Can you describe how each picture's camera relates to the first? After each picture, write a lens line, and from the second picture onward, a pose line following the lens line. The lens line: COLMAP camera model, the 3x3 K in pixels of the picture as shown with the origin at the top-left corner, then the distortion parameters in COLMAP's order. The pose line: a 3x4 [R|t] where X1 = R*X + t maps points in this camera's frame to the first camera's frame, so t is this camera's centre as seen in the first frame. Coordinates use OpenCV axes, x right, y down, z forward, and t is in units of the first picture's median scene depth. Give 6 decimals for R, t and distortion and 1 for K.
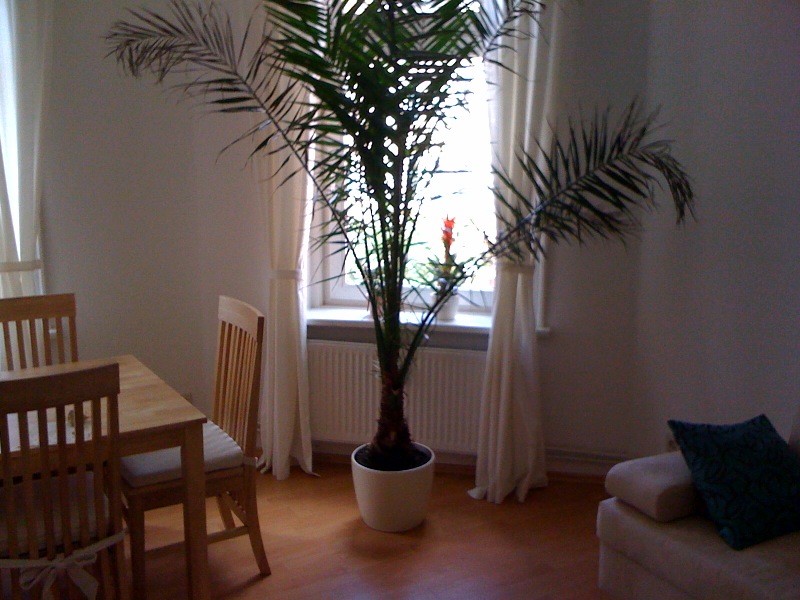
lens RADIAL K [[914.6, 0, 417.6], [0, 914.6, 326.4], [0, 0, 1]] dist [0.171334, -0.519254]
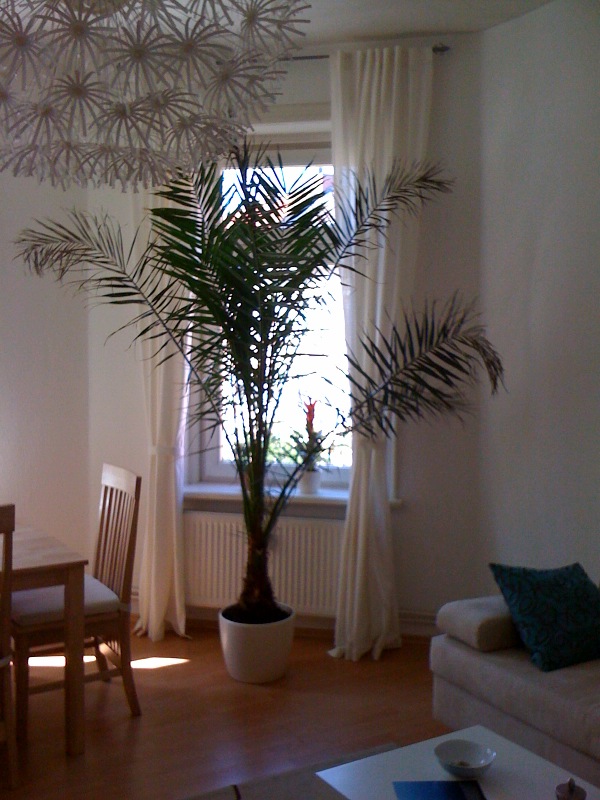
lens RADIAL K [[914.6, 0, 301.2], [0, 914.6, 412.7], [0, 0, 1]] dist [0.171334, -0.519254]
pose [[0.999963, 0.003139, -0.008053, 0.039208], [-0.004241, 0.990054, -0.140623, 0.066796], [0.007531, 0.140652, 0.990030, -0.139259]]
